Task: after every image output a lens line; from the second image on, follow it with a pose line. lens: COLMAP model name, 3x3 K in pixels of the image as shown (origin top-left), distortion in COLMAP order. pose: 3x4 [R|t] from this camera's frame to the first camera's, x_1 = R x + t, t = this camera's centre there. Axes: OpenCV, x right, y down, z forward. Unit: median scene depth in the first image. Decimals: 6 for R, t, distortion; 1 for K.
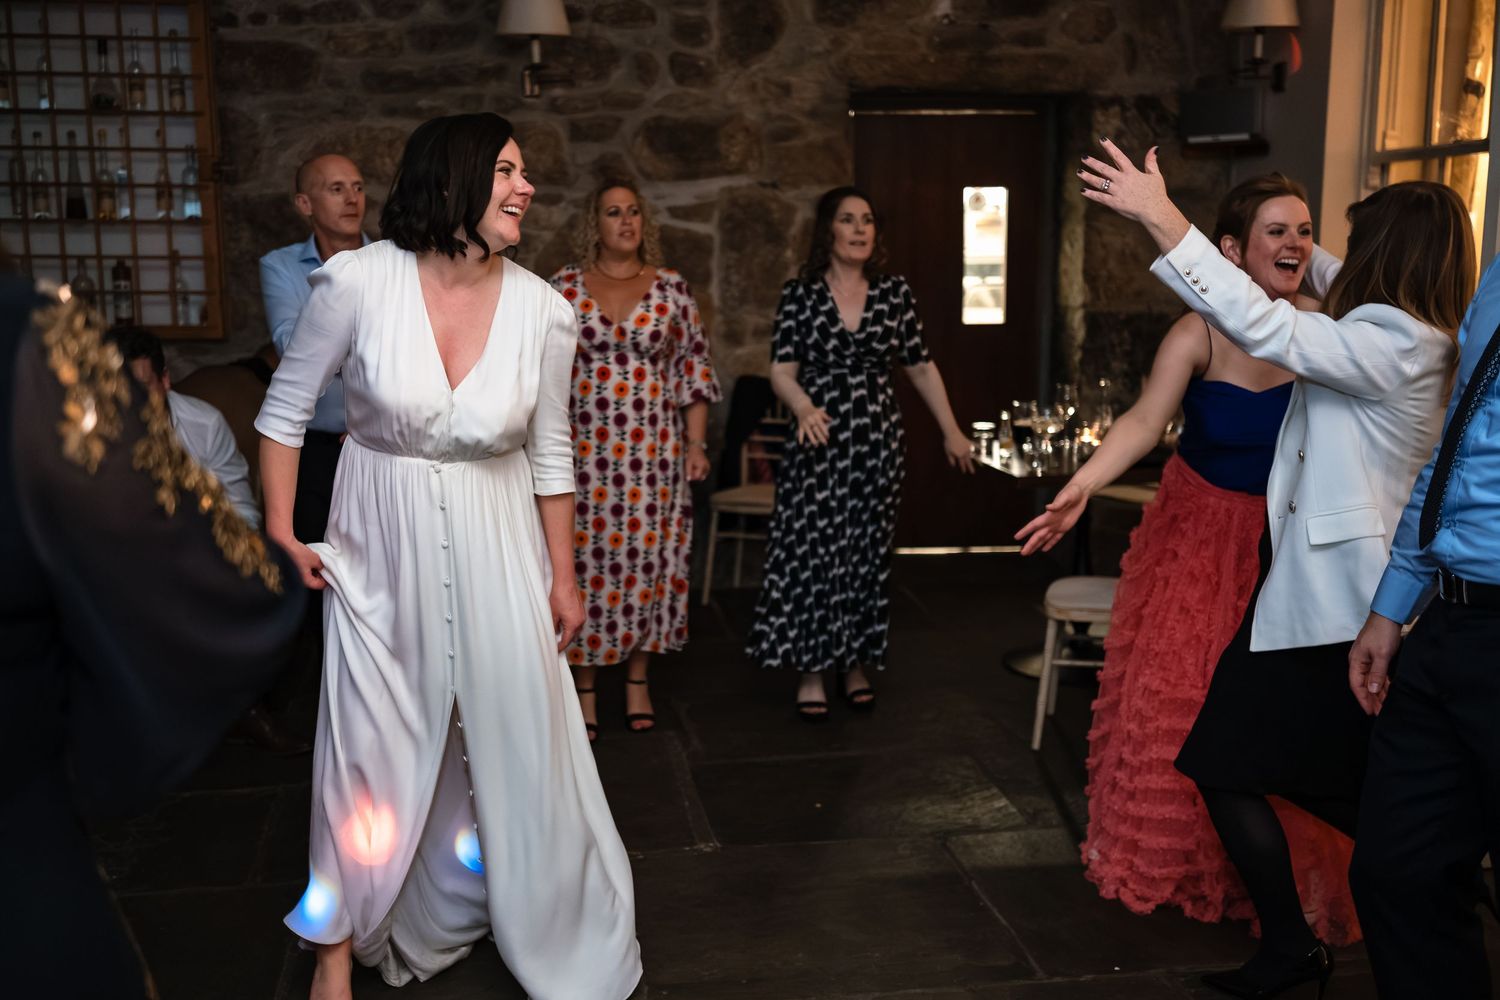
lens RADIAL K [[1463.6, 0, 756.2], [0, 1463.6, 503.1], [0, 0, 1]] dist [-0.032625, 0.072464]
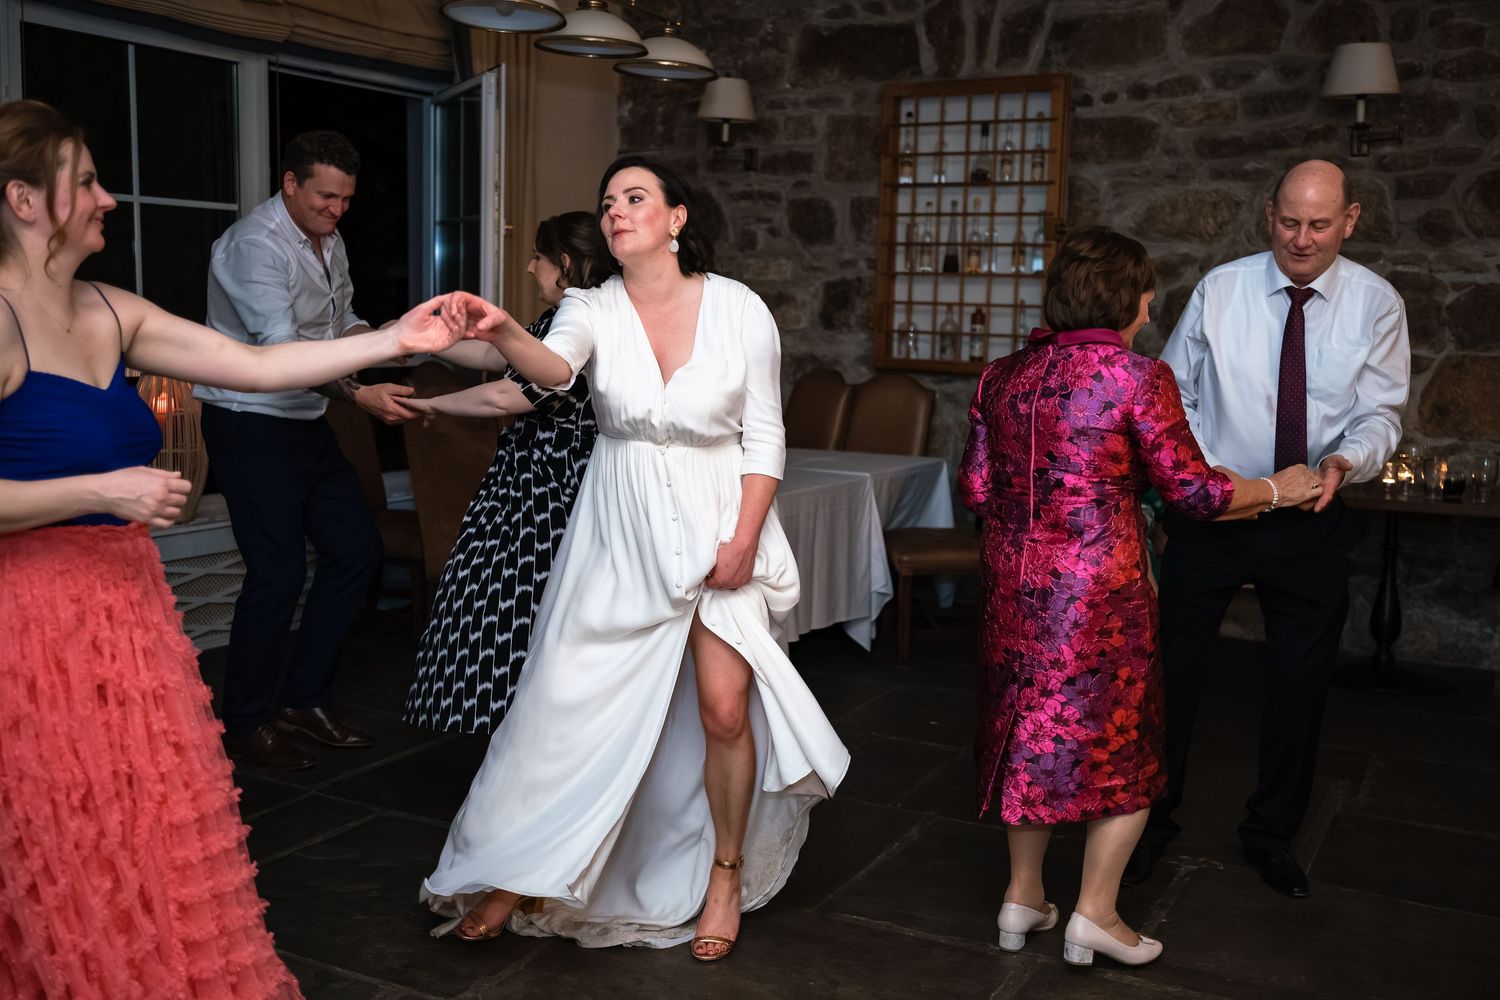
lens RADIAL K [[1463.6, 0, 756.2], [0, 1463.6, 503.1], [0, 0, 1]] dist [-0.032625, 0.072464]
pose [[0.785190, 0.100593, -0.611029, 0.160704], [-0.128928, 0.991651, -0.002422, 0.016492], [0.605684, 0.080681, 0.791604, -0.033167]]
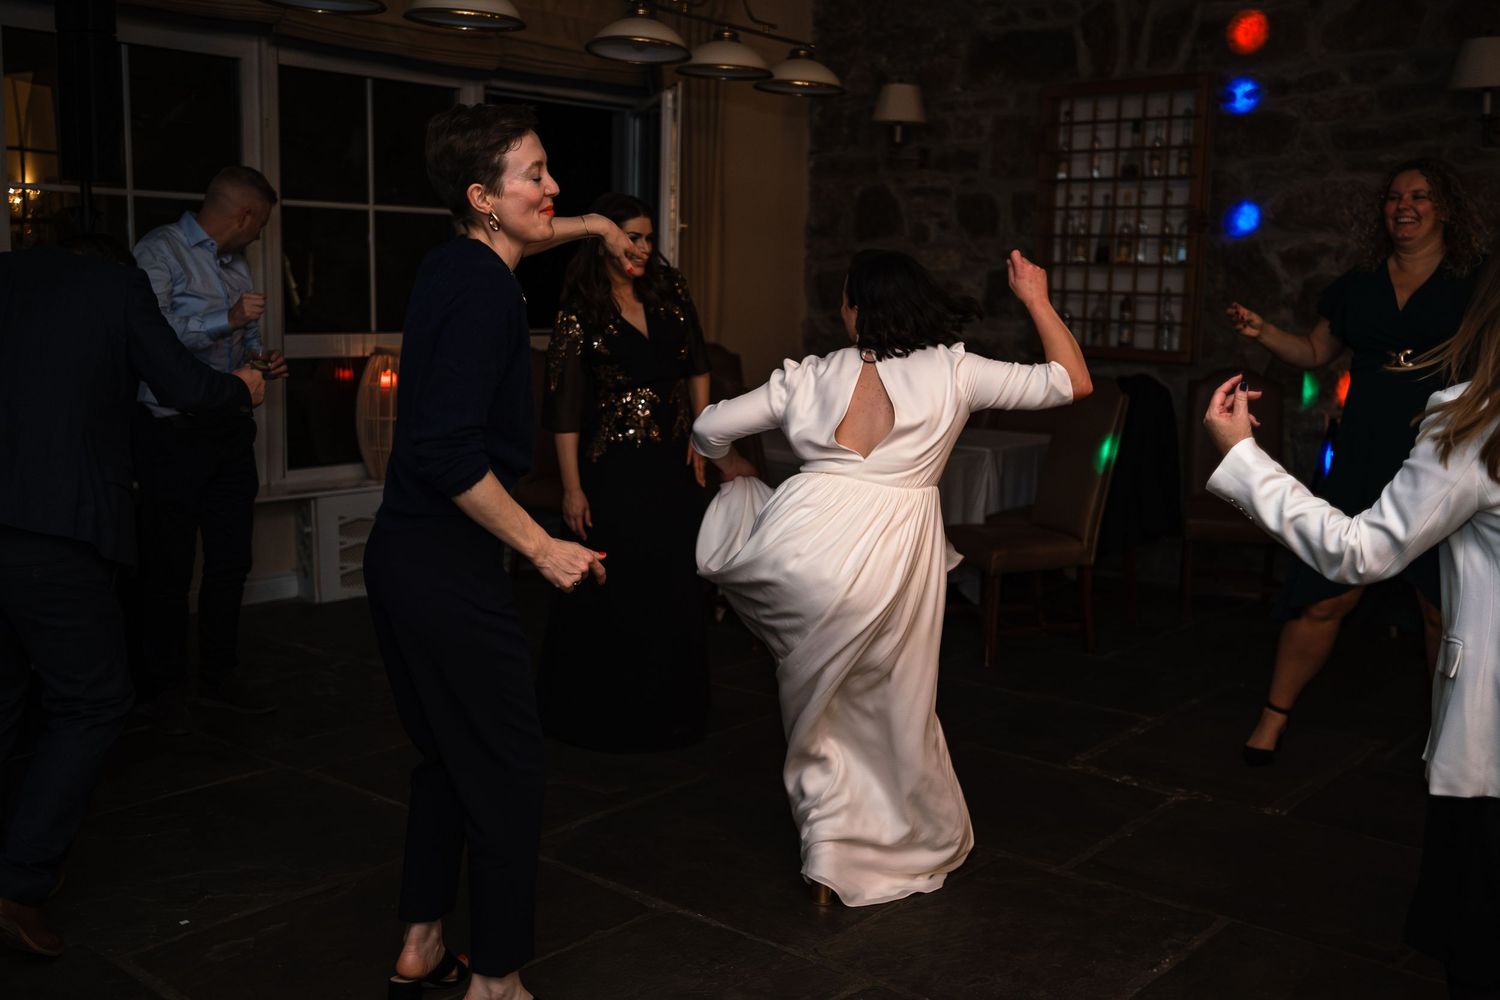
lens RADIAL K [[1463.6, 0, 756.2], [0, 1463.6, 503.1], [0, 0, 1]] dist [-0.032625, 0.072464]
pose [[0.646391, 0.125495, -0.752615, 0.318411], [-0.148954, 0.988158, 0.036839, 0.009871], [0.748326, 0.088293, 0.657429, -0.042263]]
